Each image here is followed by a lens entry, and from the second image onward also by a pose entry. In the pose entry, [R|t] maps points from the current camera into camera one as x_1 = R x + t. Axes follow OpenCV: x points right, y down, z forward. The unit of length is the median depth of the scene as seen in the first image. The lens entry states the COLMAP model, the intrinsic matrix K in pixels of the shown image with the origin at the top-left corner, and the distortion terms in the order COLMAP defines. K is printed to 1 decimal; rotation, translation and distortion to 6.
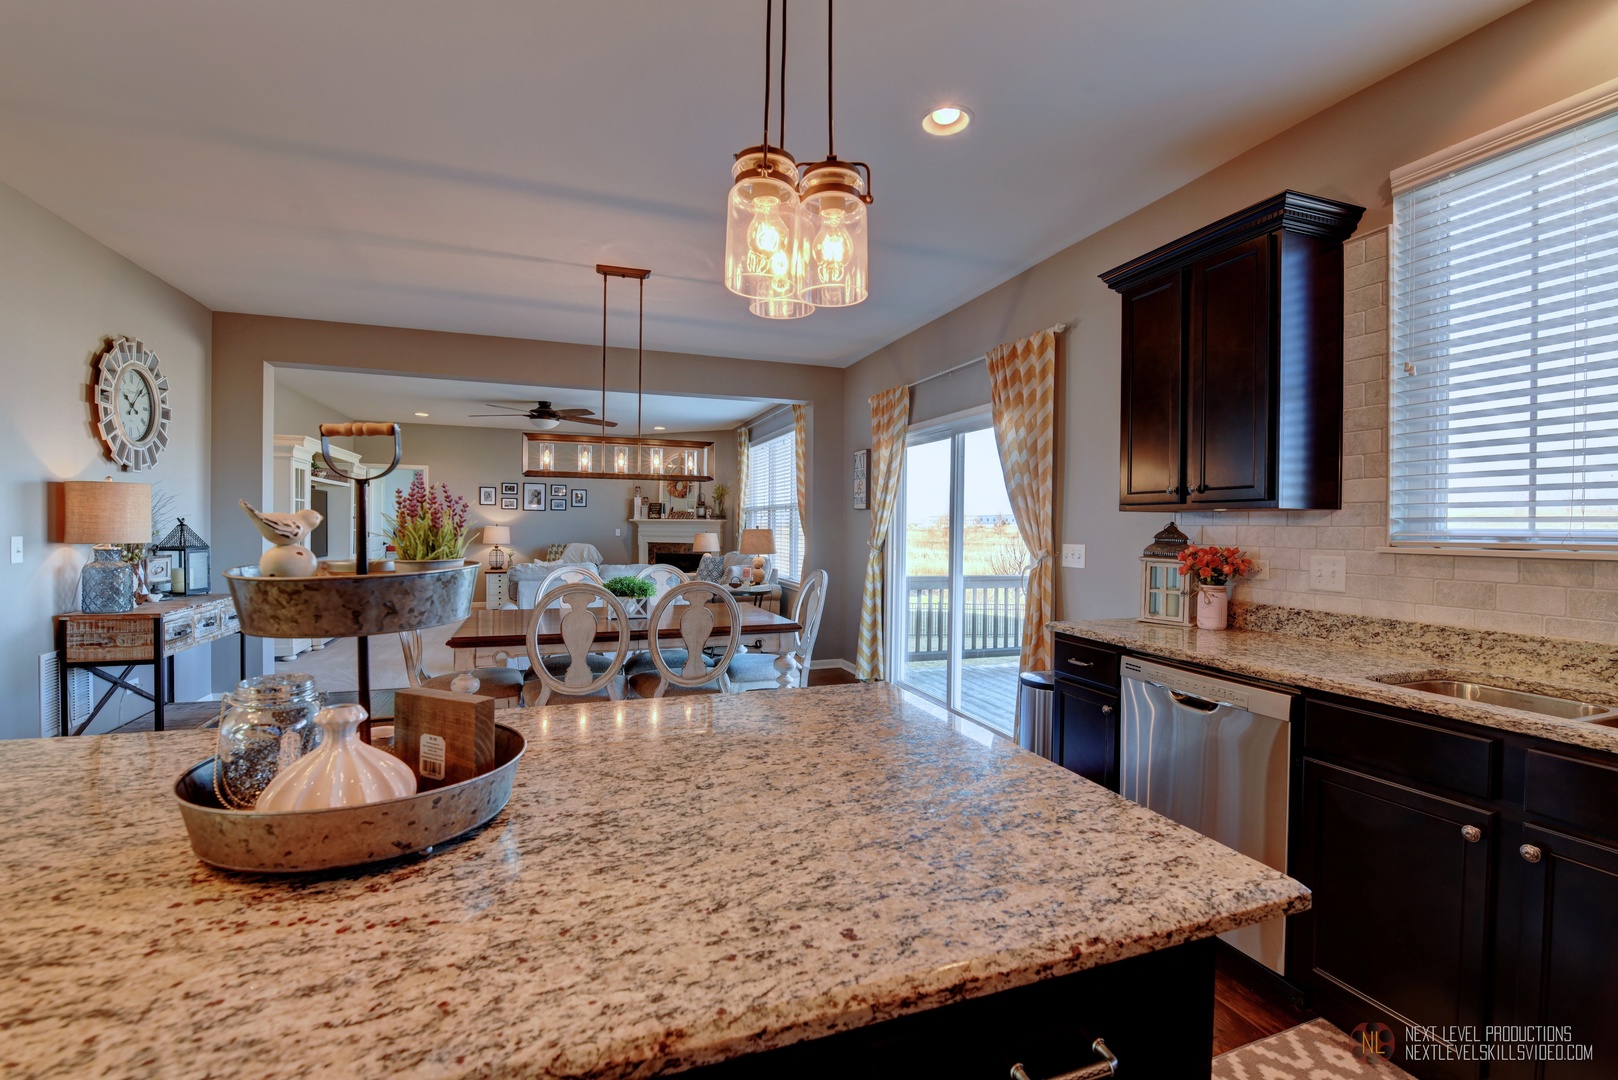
lens RADIAL K [[707.5, 0, 809.0], [0, 707.5, 540.0], [0, 0, 1]] dist [0.001350, -0.000013]
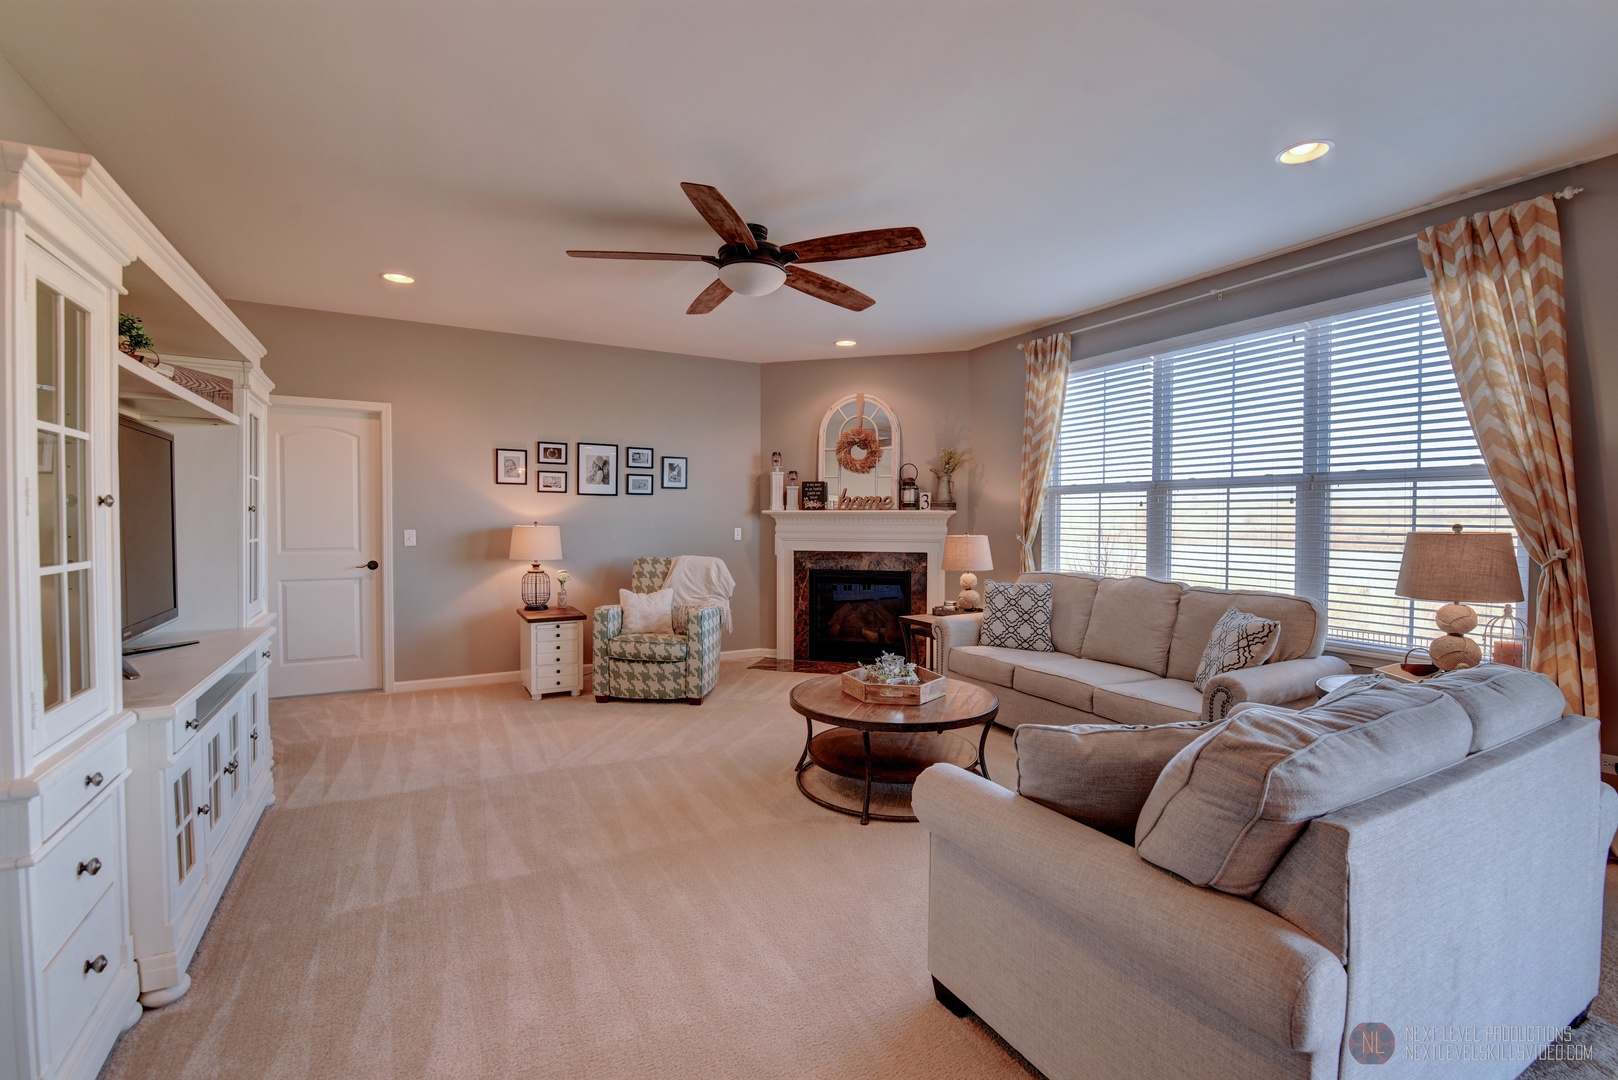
lens RADIAL K [[707.5, 0, 809.0], [0, 707.5, 540.0], [0, 0, 1]] dist [0.001350, -0.000013]
pose [[0.988380, -0.011702, 0.151552, -0.824880], [0.009787, 0.999863, 0.013372, -0.035233], [-0.151687, -0.011734, 0.988359, 1.177378]]
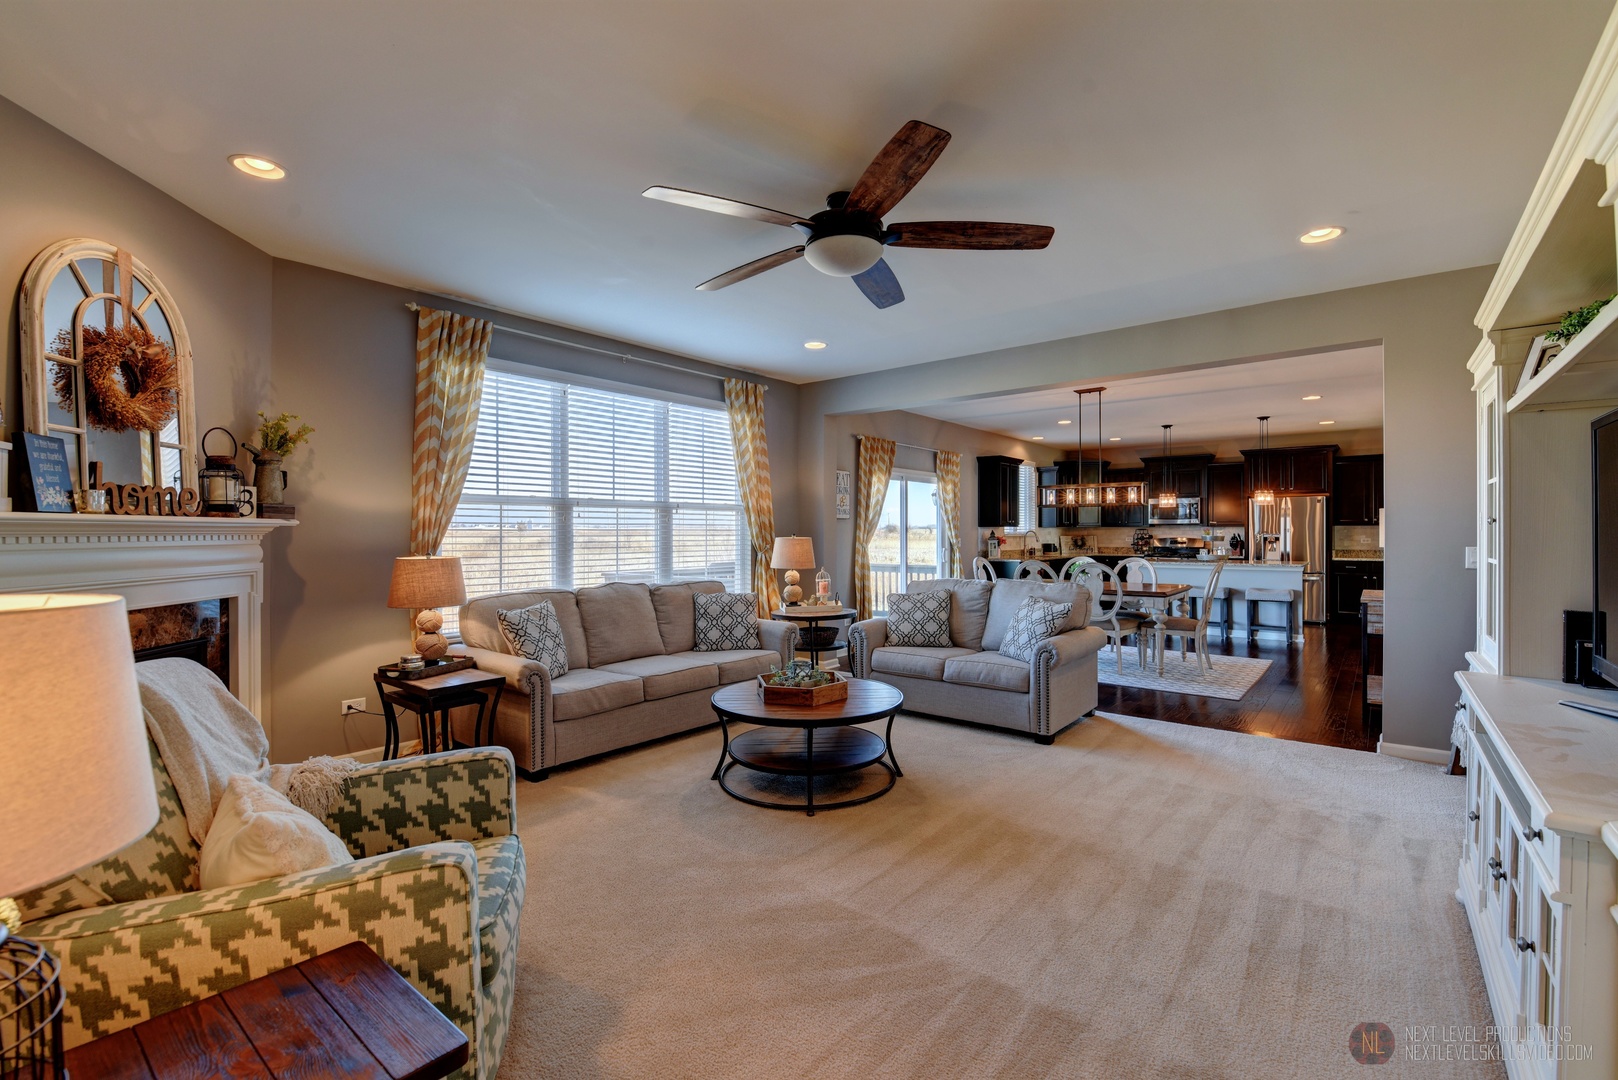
lens RADIAL K [[707.5, 0, 809.0], [0, 707.5, 540.0], [0, 0, 1]] dist [0.001350, -0.000013]
pose [[-0.519769, -0.014758, 0.854180, -1.375026], [0.017753, 0.999448, 0.028071, -0.061680], [-0.854123, 0.029754, -0.519220, 2.456392]]
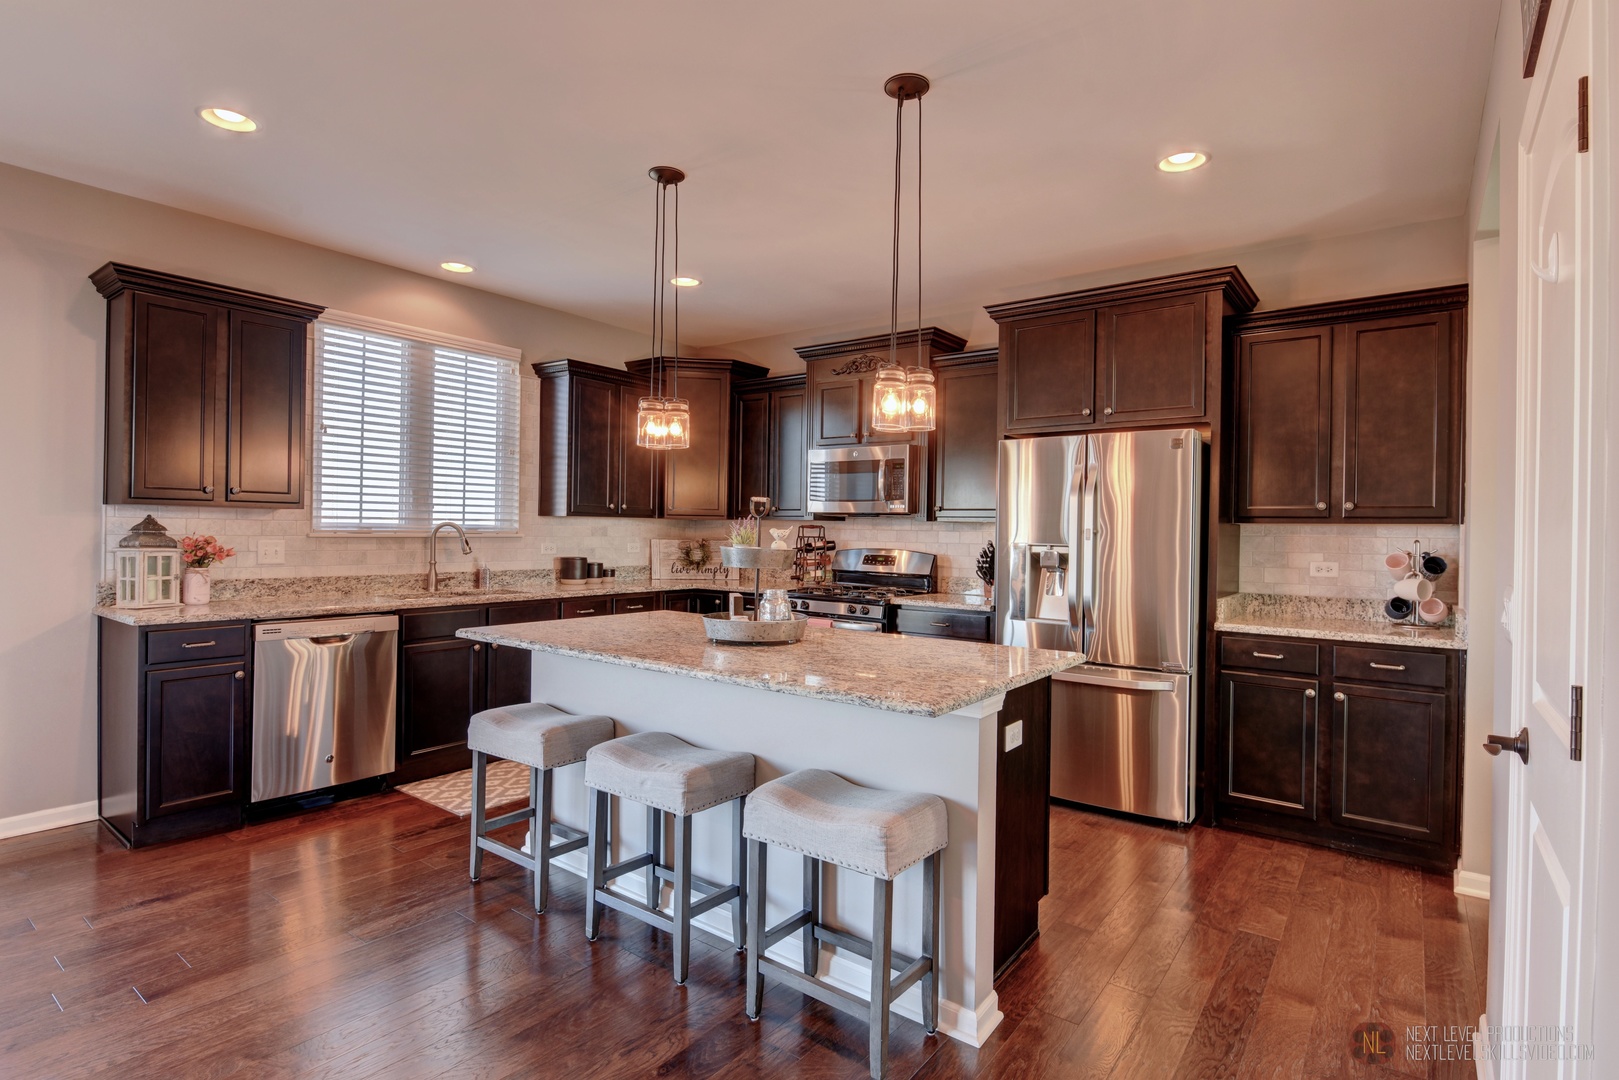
lens RADIAL K [[802.9, 0, 809.5], [0, 802.9, 540.0], [0, 0, 1]] dist [-0.000507, -0.000017]
pose [[-0.551589, -0.024963, 0.833742, -0.736905], [-0.002505, 0.999597, 0.028271, -0.016281], [-0.834112, 0.013505, -0.551429, 0.567779]]
